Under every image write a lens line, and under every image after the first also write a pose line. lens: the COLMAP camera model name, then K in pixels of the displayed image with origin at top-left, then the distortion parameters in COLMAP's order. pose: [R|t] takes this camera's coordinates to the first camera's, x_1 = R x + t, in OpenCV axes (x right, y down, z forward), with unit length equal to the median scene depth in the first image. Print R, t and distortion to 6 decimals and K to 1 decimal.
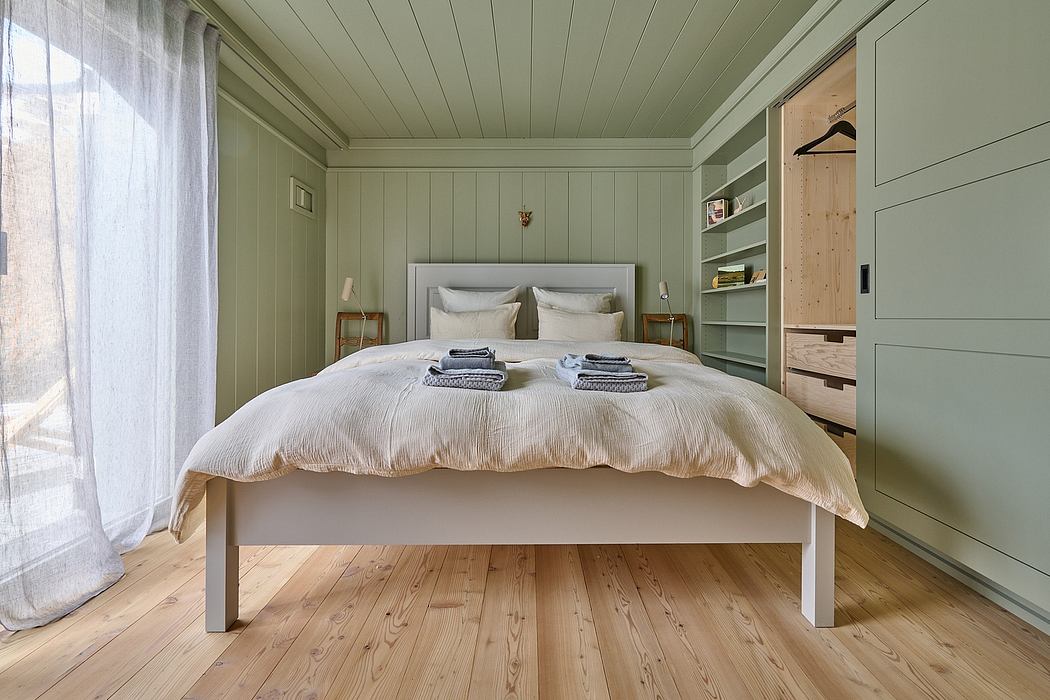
lens RADIAL K [[423.1, 0, 526.4], [0, 423.1, 317.7], [0, 0, 1]] dist [0.000459, 0.000038]
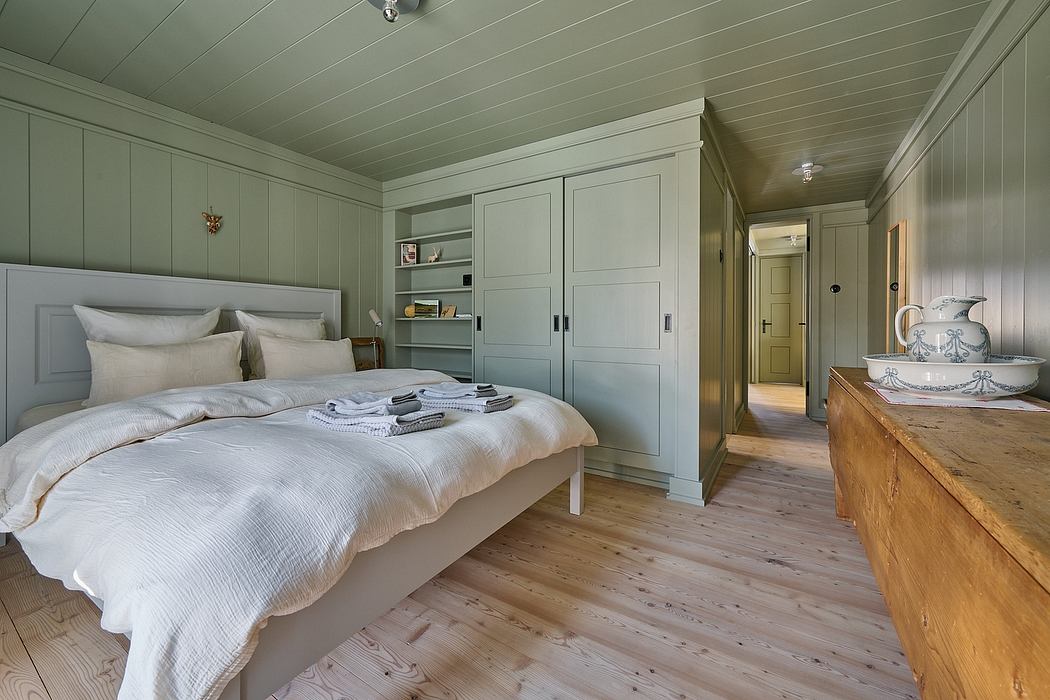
lens RADIAL K [[423.1, 0, 517.0], [0, 423.1, 326.9], [0, 0, 1]] dist [0.000459, 0.000038]
pose [[0.532471, -0.004874, 0.846434, -0.415250], [-0.000335, 0.999982, 0.005969, -0.047119], [-0.846448, -0.003461, 0.532459, 0.092157]]
